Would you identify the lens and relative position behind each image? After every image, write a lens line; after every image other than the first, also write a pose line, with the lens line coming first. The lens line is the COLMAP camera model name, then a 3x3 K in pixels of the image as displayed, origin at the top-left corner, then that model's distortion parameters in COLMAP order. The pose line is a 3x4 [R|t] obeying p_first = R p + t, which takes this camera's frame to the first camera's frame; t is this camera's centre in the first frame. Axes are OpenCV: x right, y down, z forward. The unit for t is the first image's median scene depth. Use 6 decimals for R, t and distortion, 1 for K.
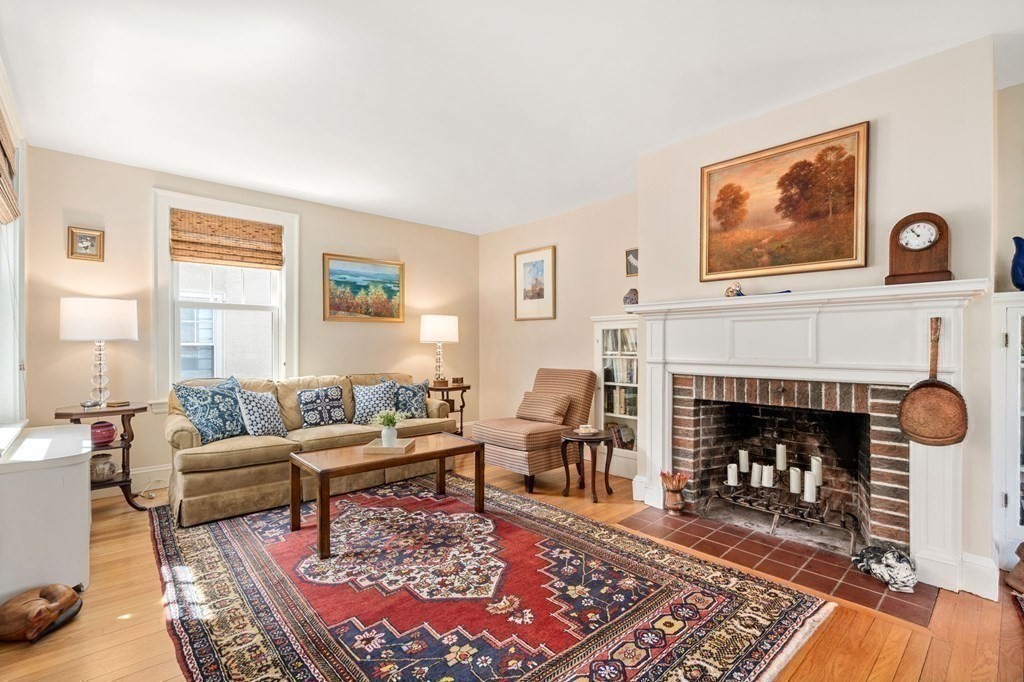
lens RADIAL K [[465.6, 0, 507.2], [0, 465.6, 346.2], [0, 0, 1]] dist [-0.001810, 0.000639]
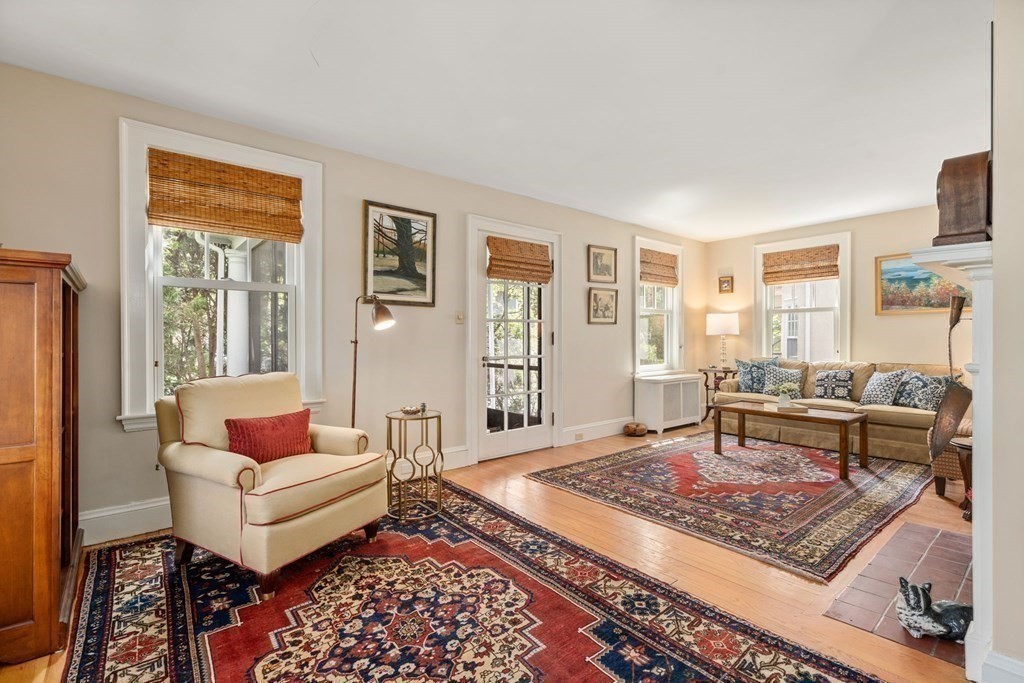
lens RADIAL K [[465.6, 0, 508.5], [0, 465.6, 340.4], [0, 0, 1]] dist [-0.001810, 0.000639]
pose [[-0.054650, 0.002982, -0.998501, 1.240005], [-0.000659, 0.999995, 0.003022, 0.005775], [0.998505, 0.000823, -0.054648, 0.239646]]
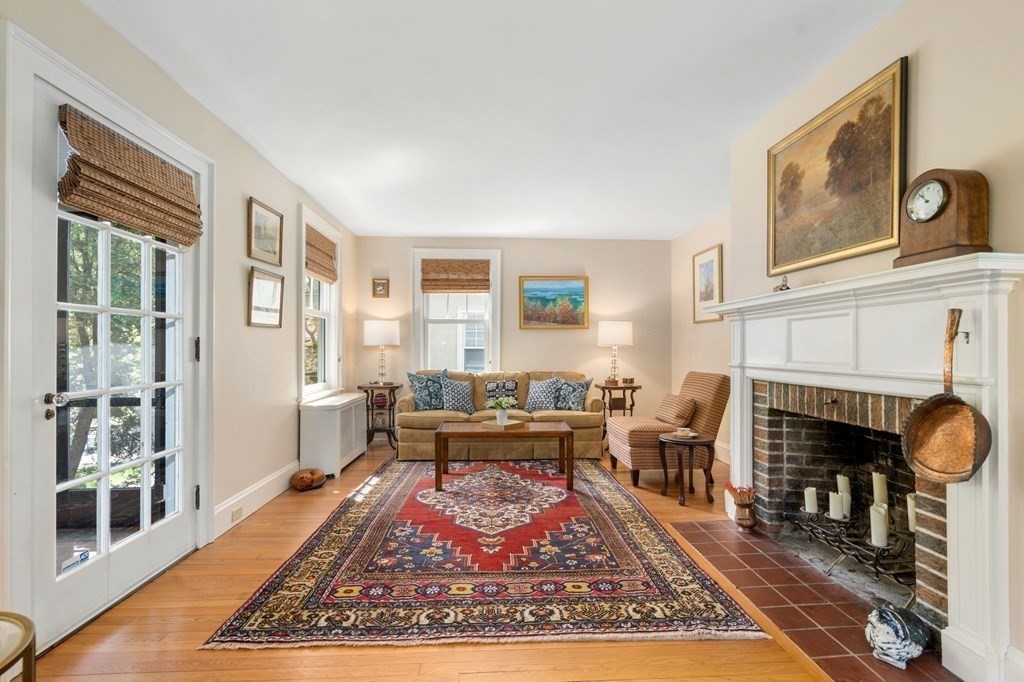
lens RADIAL K [[465.6, 0, 512.2], [0, 465.6, 346.9], [0, 0, 1]] dist [-0.001810, 0.000639]
pose [[0.773806, -0.001827, -0.633420, 0.618649], [-0.002669, 0.999978, -0.006145, 0.003372], [0.633417, 0.006445, 0.773783, -0.004909]]
